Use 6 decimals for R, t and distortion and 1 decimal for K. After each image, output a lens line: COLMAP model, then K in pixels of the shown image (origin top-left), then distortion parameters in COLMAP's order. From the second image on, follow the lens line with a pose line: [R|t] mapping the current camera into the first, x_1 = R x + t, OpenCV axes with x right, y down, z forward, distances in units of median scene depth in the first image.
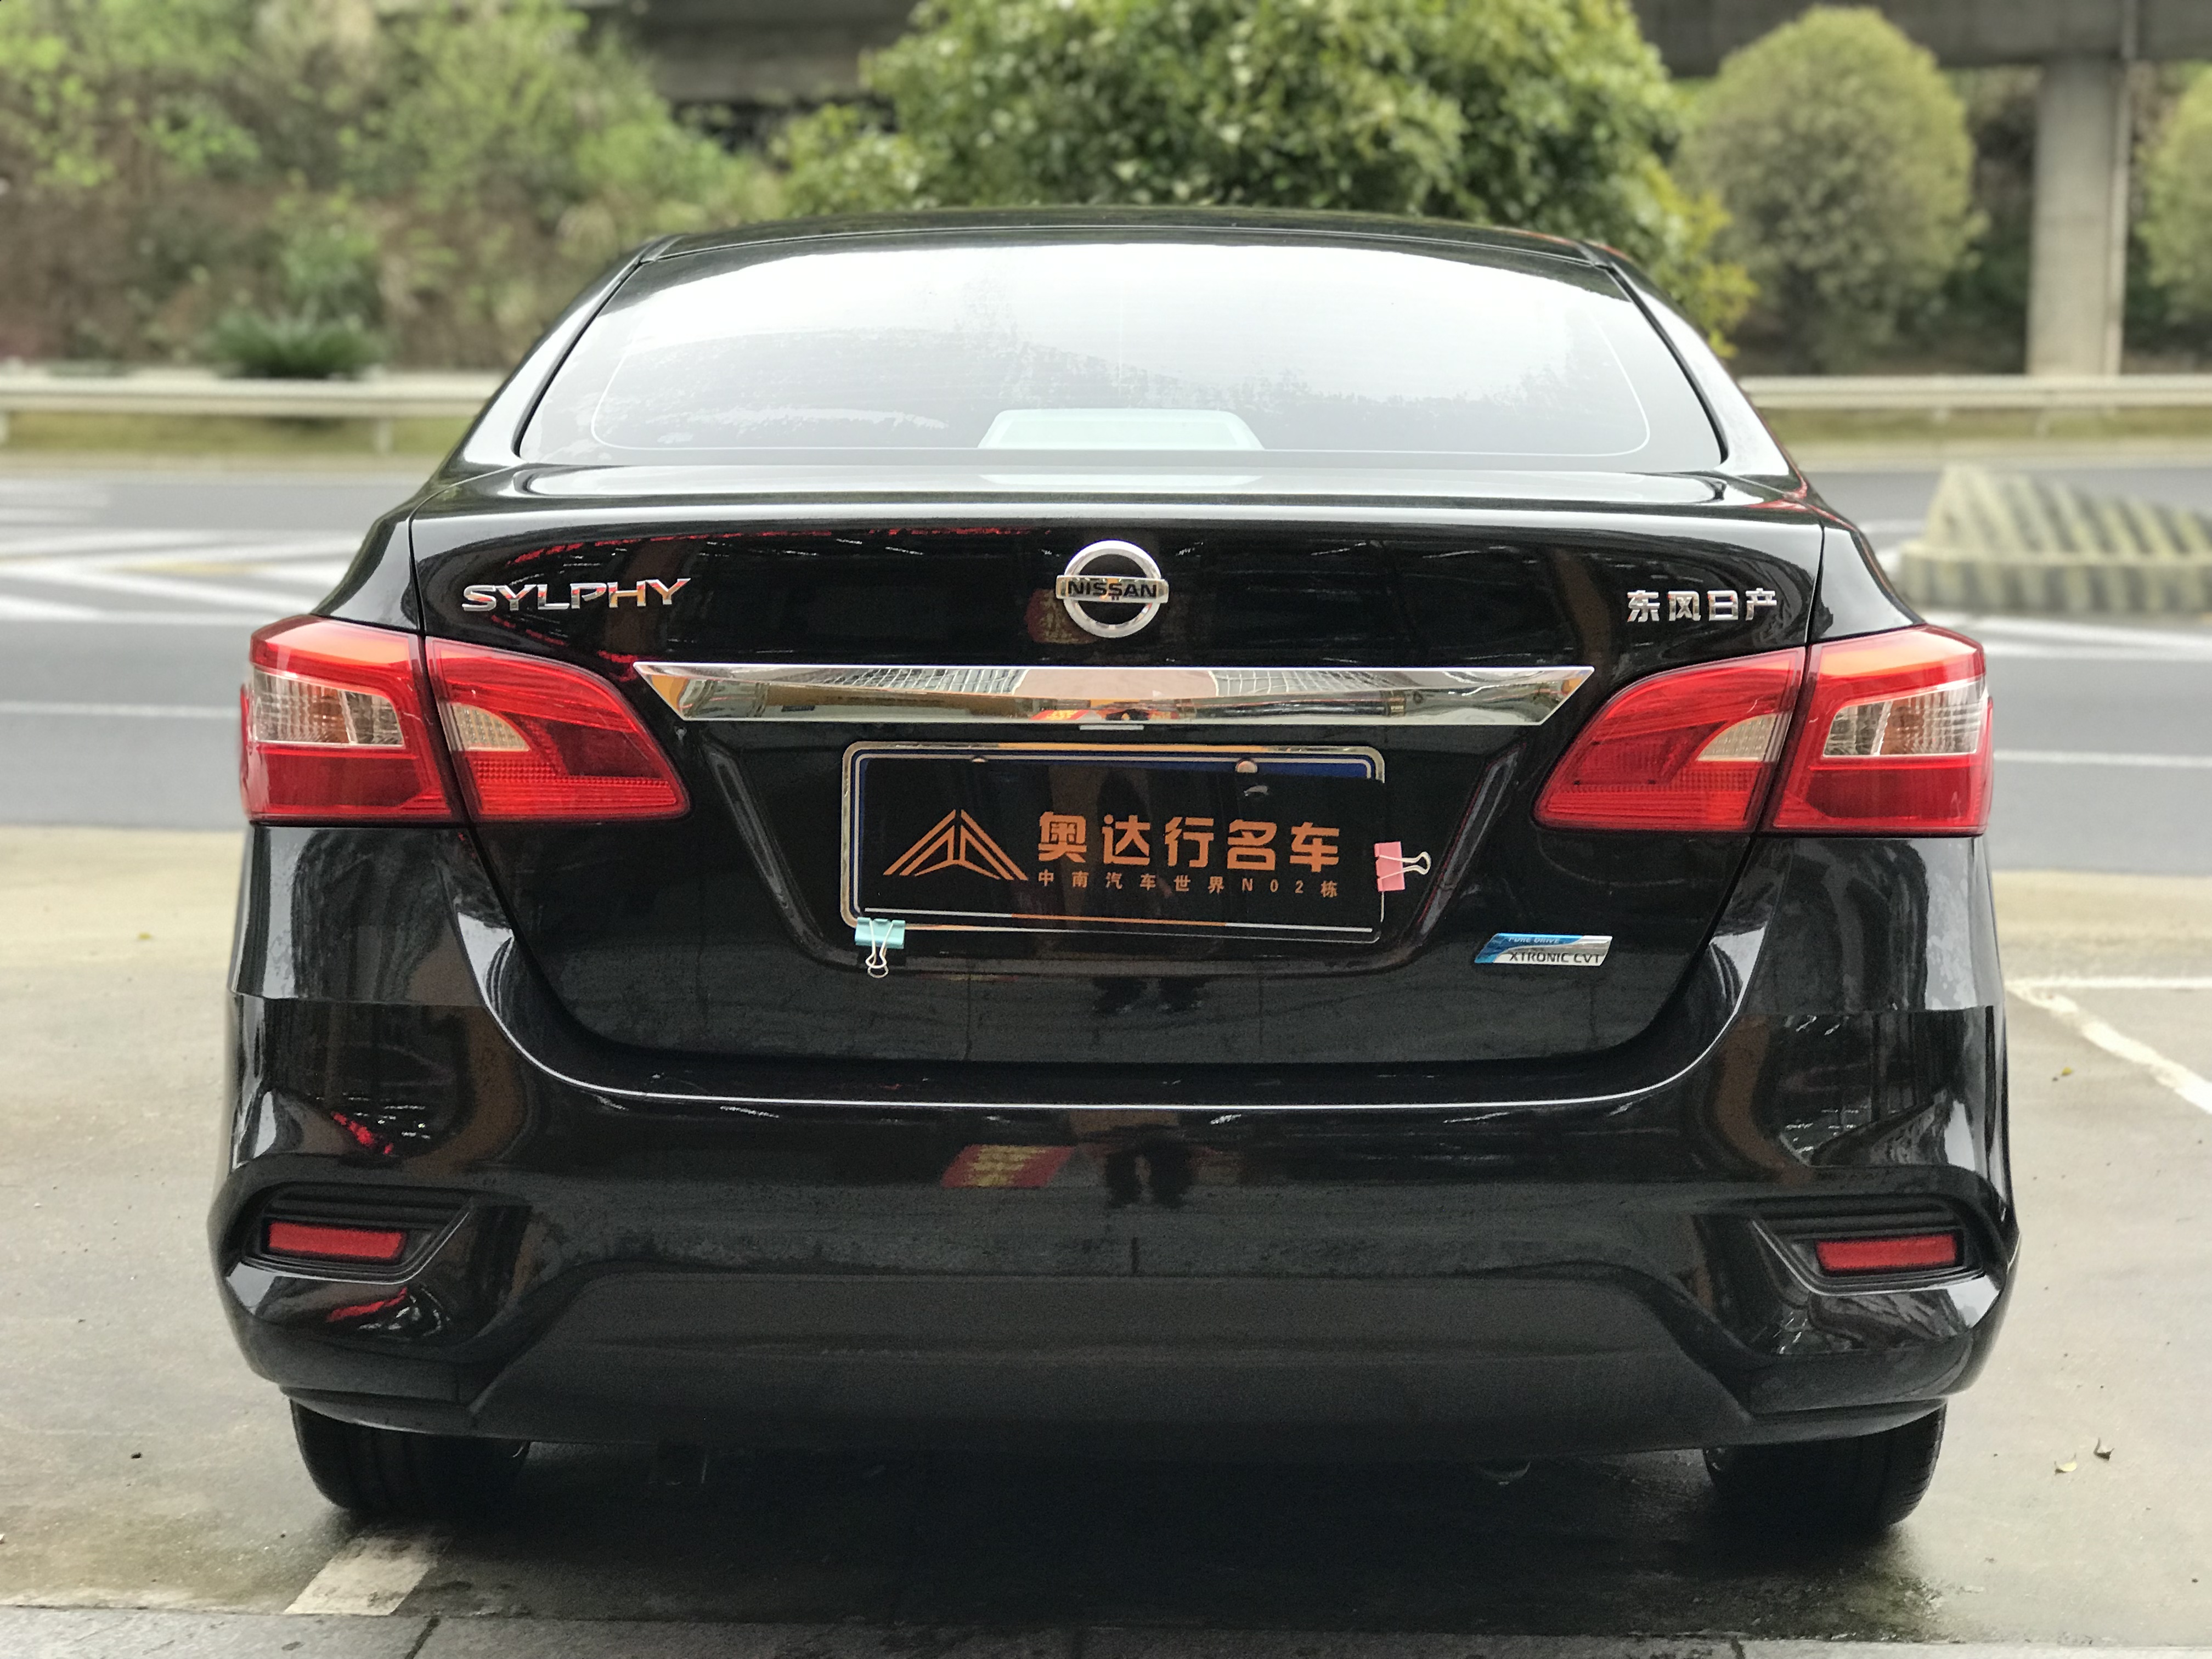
lens RADIAL K [[3646.3, 0, 1109.9], [0, 3646.3, 834.2], [0, 0, 1]] dist [-0.001784, 0.000000]
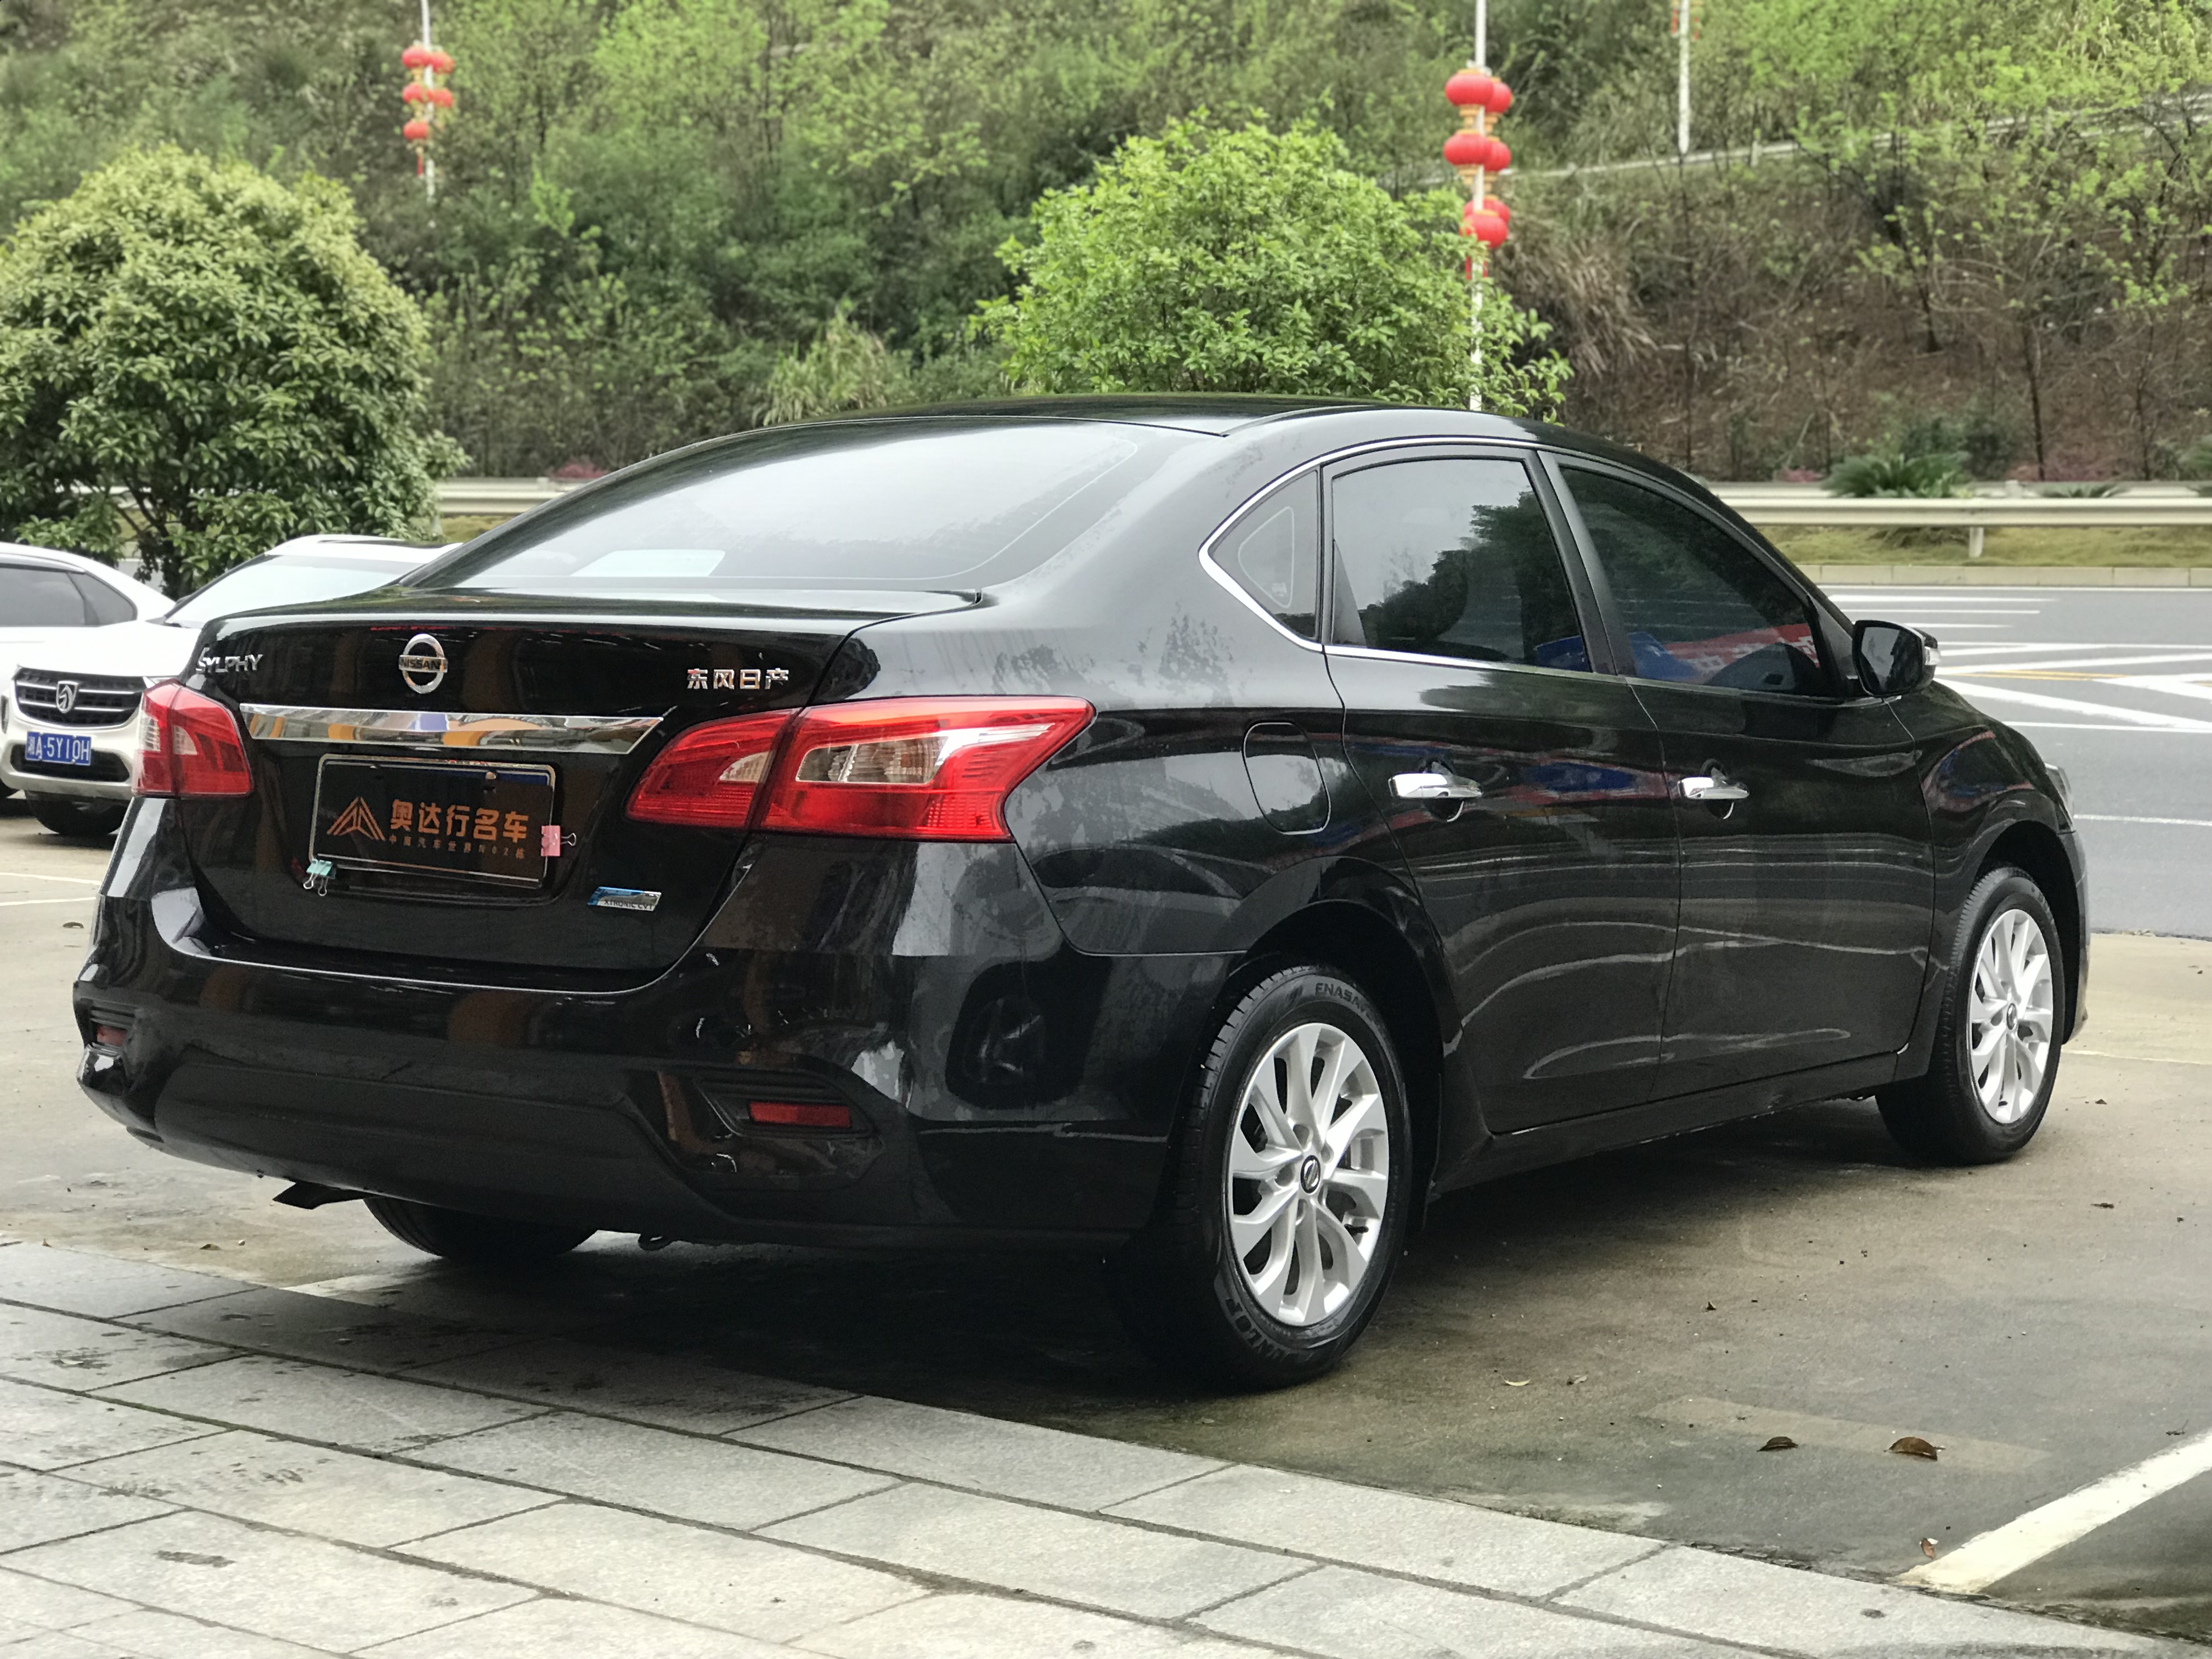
lens RADIAL K [[3646.3, 0, 1104.6], [0, 3646.3, 827.7], [0, 0, 1]] dist [-0.001784, 0.000000]
pose [[0.811030, 0.035838, -0.583905, 1.195321], [-0.054371, 0.998419, -0.014242, 0.012639], [0.582472, 0.043298, 0.811697, -0.143471]]
